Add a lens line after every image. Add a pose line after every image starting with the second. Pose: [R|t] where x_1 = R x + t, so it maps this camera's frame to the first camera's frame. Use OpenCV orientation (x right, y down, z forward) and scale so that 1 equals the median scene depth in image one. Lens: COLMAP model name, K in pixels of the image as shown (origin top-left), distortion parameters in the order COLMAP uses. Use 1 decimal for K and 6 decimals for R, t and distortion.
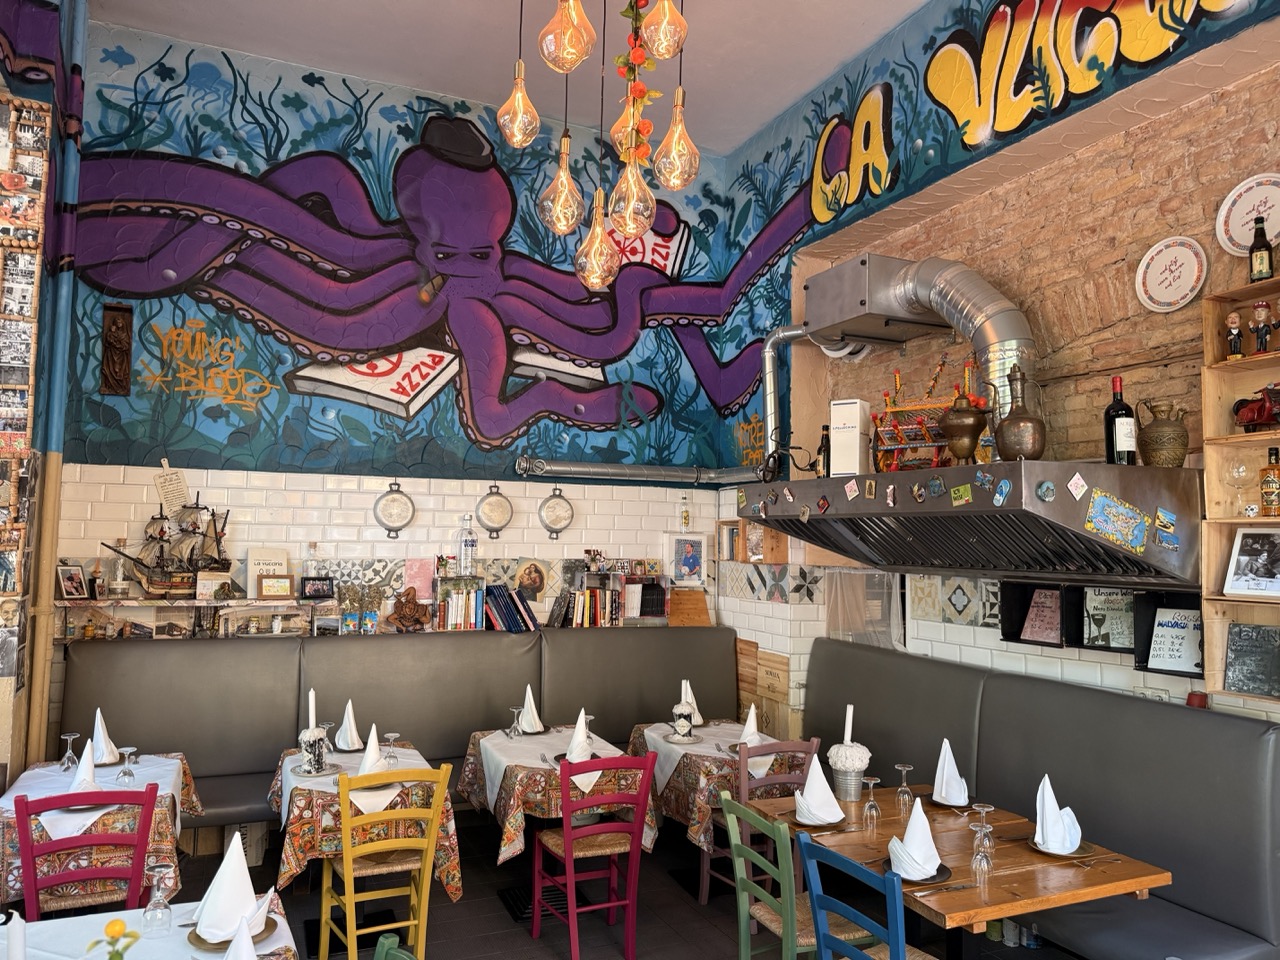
lens RADIAL K [[883.8, 0, 646.7], [0, 883.8, 497.3], [0, 0, 1]] dist [0.049858, -0.070444]
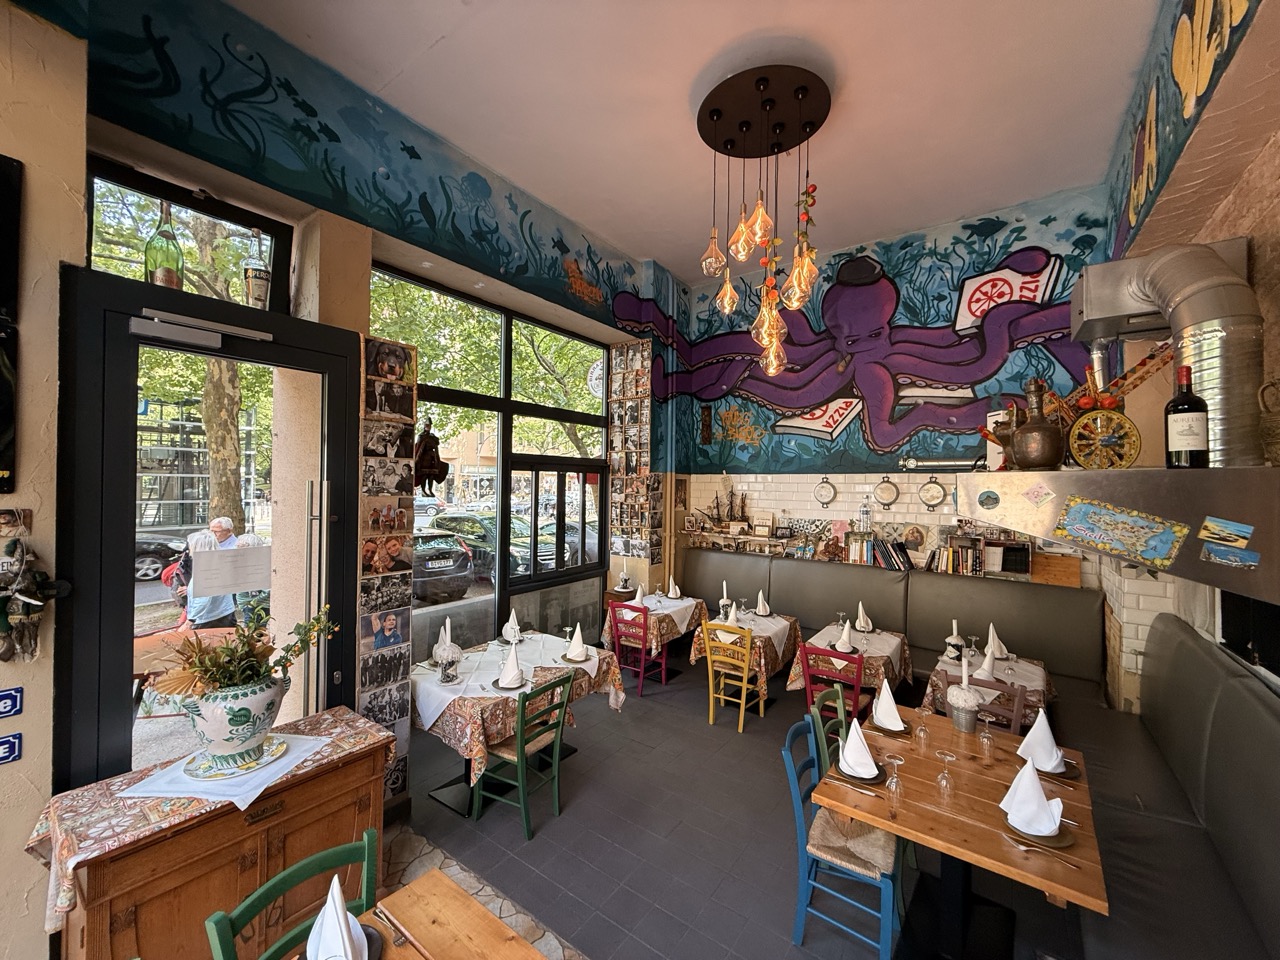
lens RADIAL K [[510.8, 0, 633.8], [0, 510.8, 480.2], [0, 0, 1]] dist [-0.007150, 0.000545]
pose [[0.476326, -0.017572, -0.879093, 0.465277], [0.038708, 0.999250, 0.000999, -0.027856], [0.878416, -0.034504, 0.476649, 0.176863]]
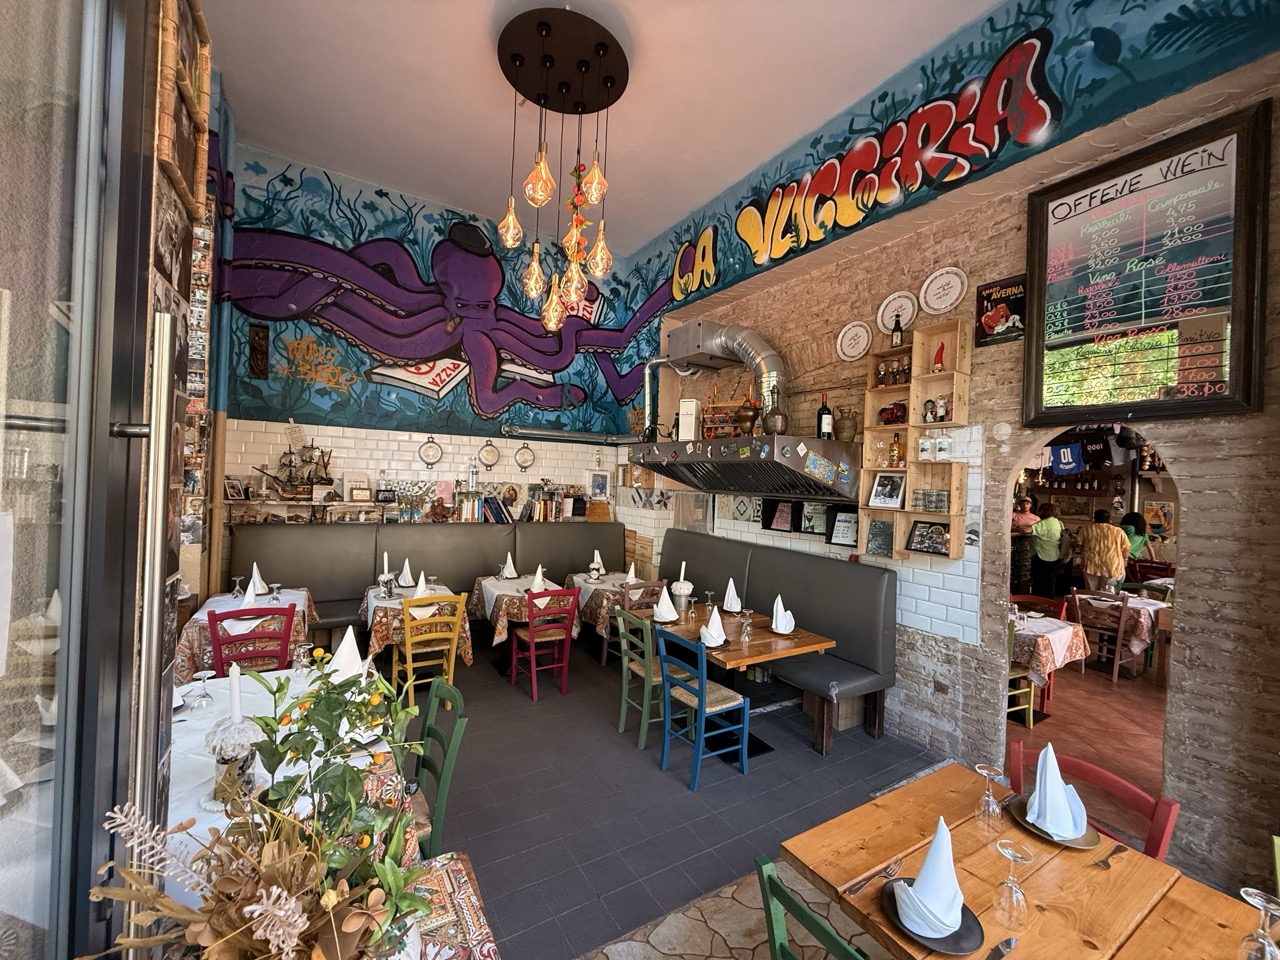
lens RADIAL K [[510.8, 0, 636.5], [0, 510.8, 484.2], [0, 0, 1]] dist [-0.007150, 0.000545]
pose [[0.992105, 0.021365, 0.123578, -0.007364], [-0.028999, 0.997758, 0.060310, 0.004386], [-0.122013, -0.063418, 0.990500, -0.043111]]
